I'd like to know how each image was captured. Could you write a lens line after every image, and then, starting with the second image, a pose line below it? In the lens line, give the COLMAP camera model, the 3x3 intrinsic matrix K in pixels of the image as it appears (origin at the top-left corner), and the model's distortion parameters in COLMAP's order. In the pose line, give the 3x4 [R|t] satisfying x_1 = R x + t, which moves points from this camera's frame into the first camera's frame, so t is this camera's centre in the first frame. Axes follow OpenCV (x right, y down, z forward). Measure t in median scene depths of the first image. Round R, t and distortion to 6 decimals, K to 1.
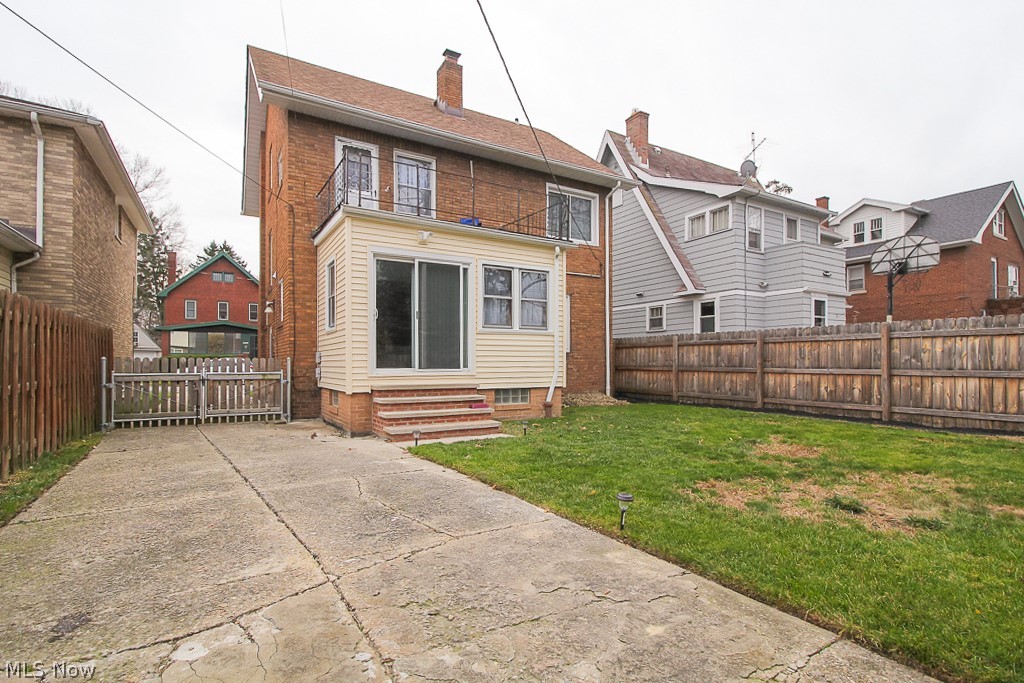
lens RADIAL K [[486.9, 0, 512.1], [0, 486.9, 356.0], [0, 0, 1]] dist [0.000859, -0.000419]
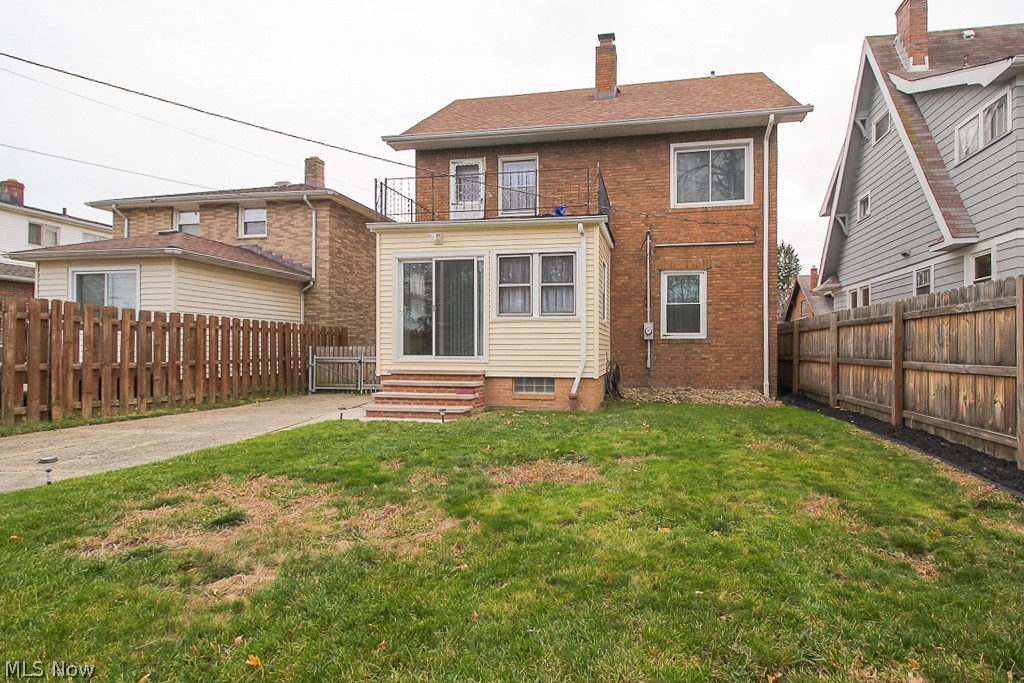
lens RADIAL K [[473.3, 0, 512.0], [0, 473.3, 341.5], [0, 0, 1]] dist [0.001065, -0.000379]
pose [[0.764507, -0.009384, -0.644547, 0.564988], [0.006134, 0.999955, -0.007283, 0.001639], [0.644586, 0.001614, 0.764530, 0.243150]]
